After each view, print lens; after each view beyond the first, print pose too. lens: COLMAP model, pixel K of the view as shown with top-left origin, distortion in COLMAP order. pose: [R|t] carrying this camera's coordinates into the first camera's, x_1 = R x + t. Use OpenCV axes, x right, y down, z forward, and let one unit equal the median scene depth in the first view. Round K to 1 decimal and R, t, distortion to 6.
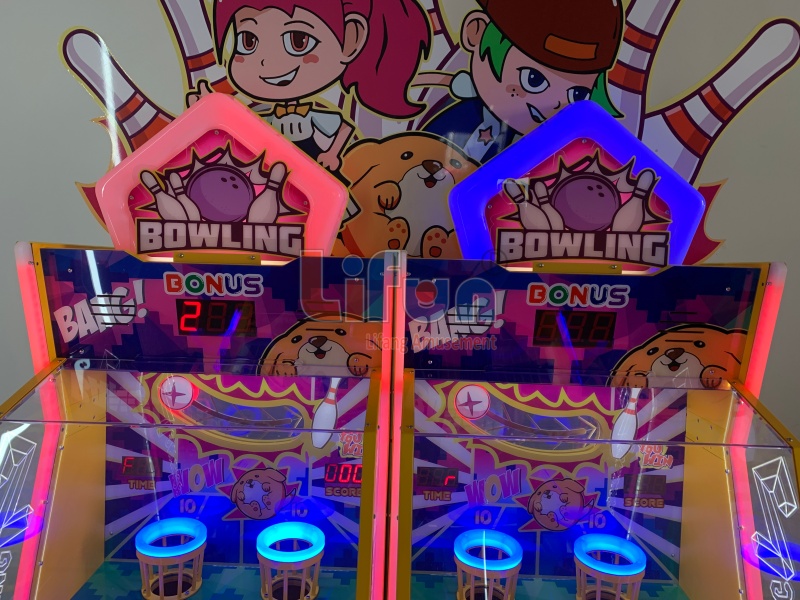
lens RADIAL K [[620.0, 0, 392.3], [0, 620.0, 293.4], [0, 0, 1]] dist [0.032919, -0.043226]
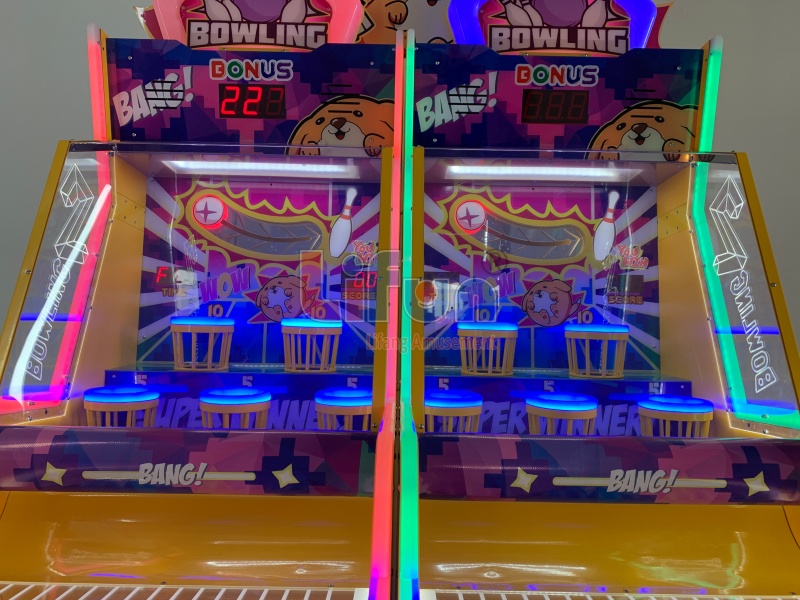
lens RADIAL K [[620.0, 0, 400.1], [0, 620.0, 299.4], [0, 0, 1]] dist [0.032919, -0.043226]
pose [[0.999656, -0.006605, 0.025381, -0.035458], [0.010094, 0.990111, -0.139924, 0.569281], [-0.024206, 0.140132, 0.989837, -0.118068]]
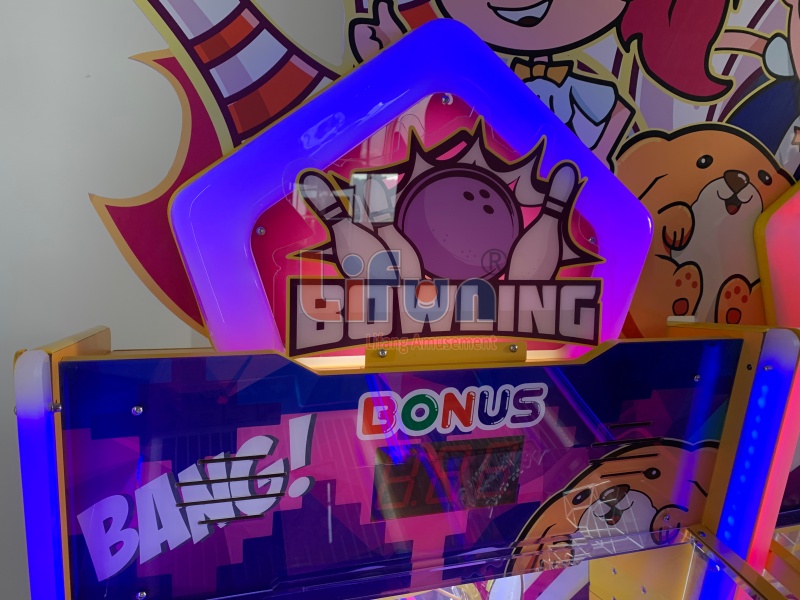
lens RADIAL K [[620.0, 0, 390.3], [0, 620.0, 287.2], [0, 0, 1]] dist [0.032919, -0.043226]
pose [[0.937407, -0.029530, 0.346981, -0.484438], [0.043107, 0.998575, -0.031472, -0.093955], [-0.345557, 0.044460, 0.937344, 0.542365]]
